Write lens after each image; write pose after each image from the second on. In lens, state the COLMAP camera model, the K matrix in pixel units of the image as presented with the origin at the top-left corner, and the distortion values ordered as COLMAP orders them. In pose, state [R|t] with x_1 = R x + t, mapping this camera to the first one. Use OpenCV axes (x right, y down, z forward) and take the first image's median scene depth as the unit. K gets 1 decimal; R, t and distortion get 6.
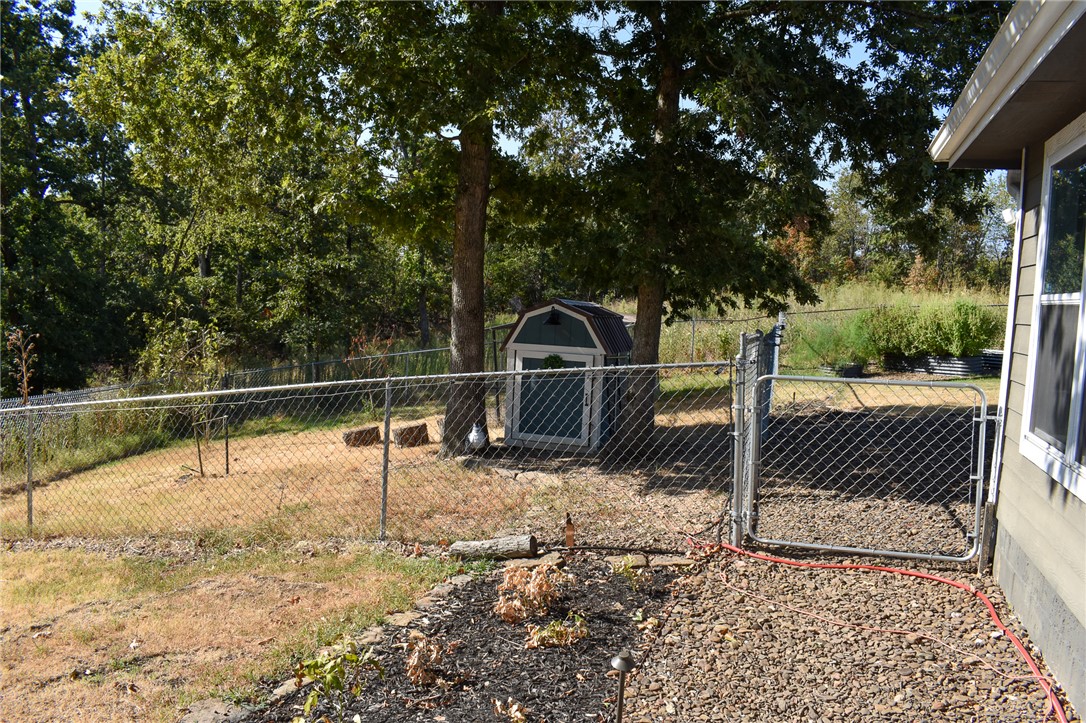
lens RADIAL K [[866.7, 0, 557.2], [0, 866.7, 365.2], [0, 0, 1]] dist [-0.092896, 0.013259]
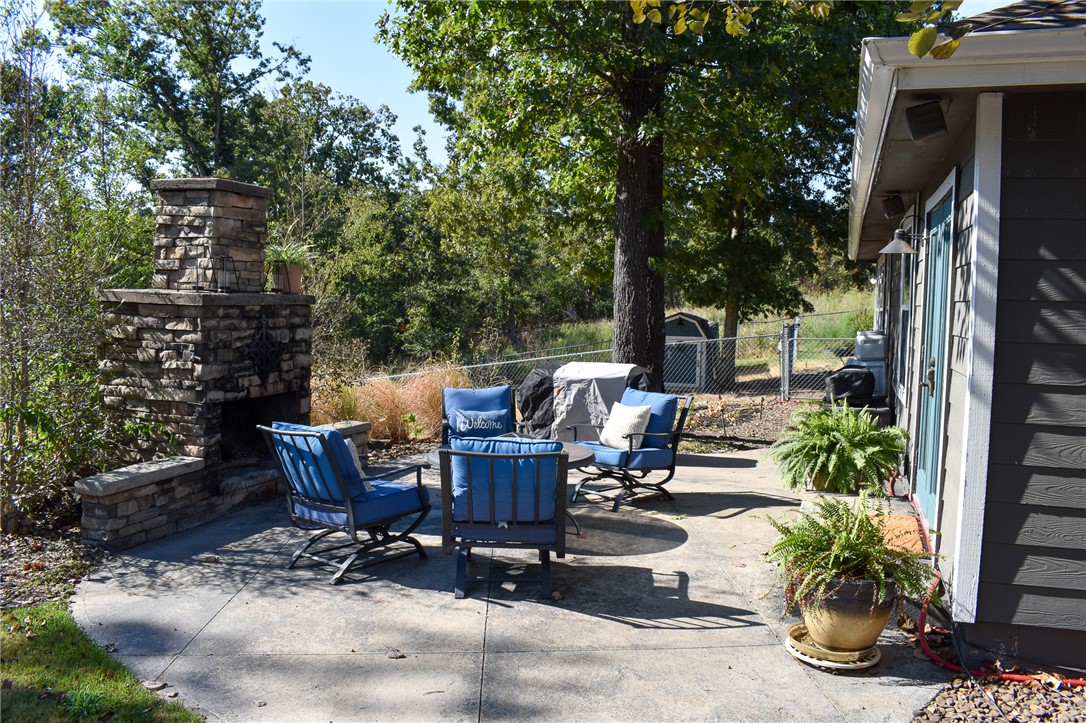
lens RADIAL K [[866.7, 0, 557.2], [0, 866.7, 365.2], [0, 0, 1]] dist [-0.092896, 0.013259]
pose [[0.999411, -0.026308, -0.022045, -0.158412], [0.026072, 0.999600, -0.010934, 0.037064], [0.022323, 0.010352, 0.999697, -0.626849]]
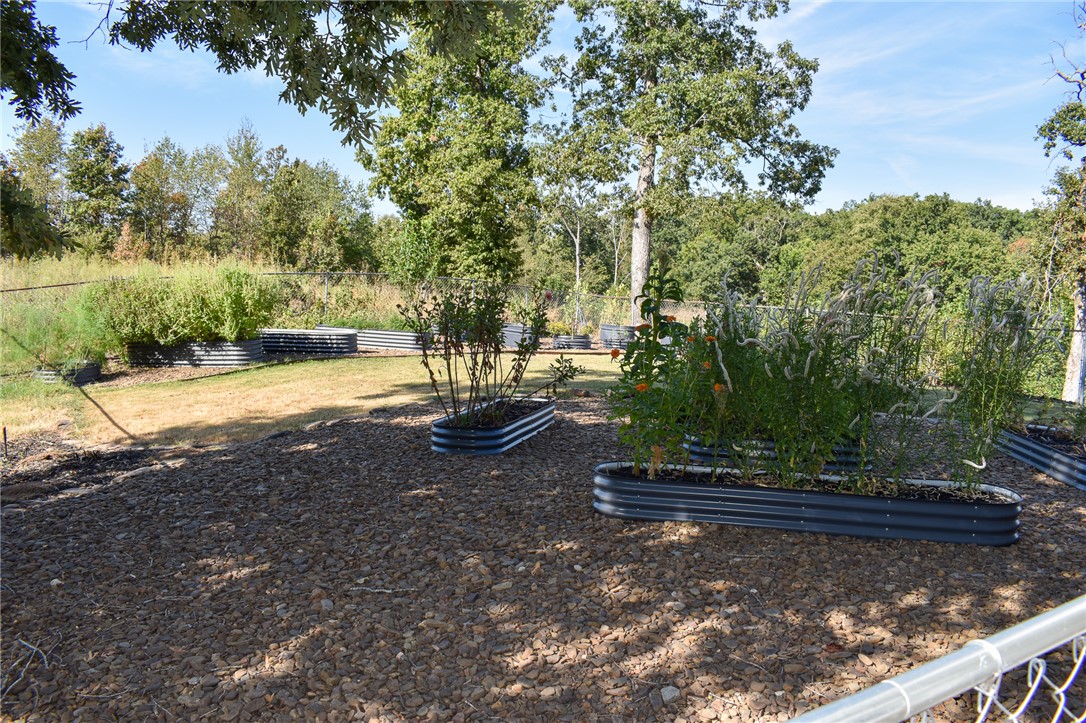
lens RADIAL K [[866.7, 0, 557.2], [0, 866.7, 365.2], [0, 0, 1]] dist [-0.092896, 0.013259]
pose [[0.637832, -0.089782, 0.764925, 0.072051], [0.069988, 0.995830, 0.058524, -0.012939], [-0.766989, 0.016207, 0.641456, 0.289192]]
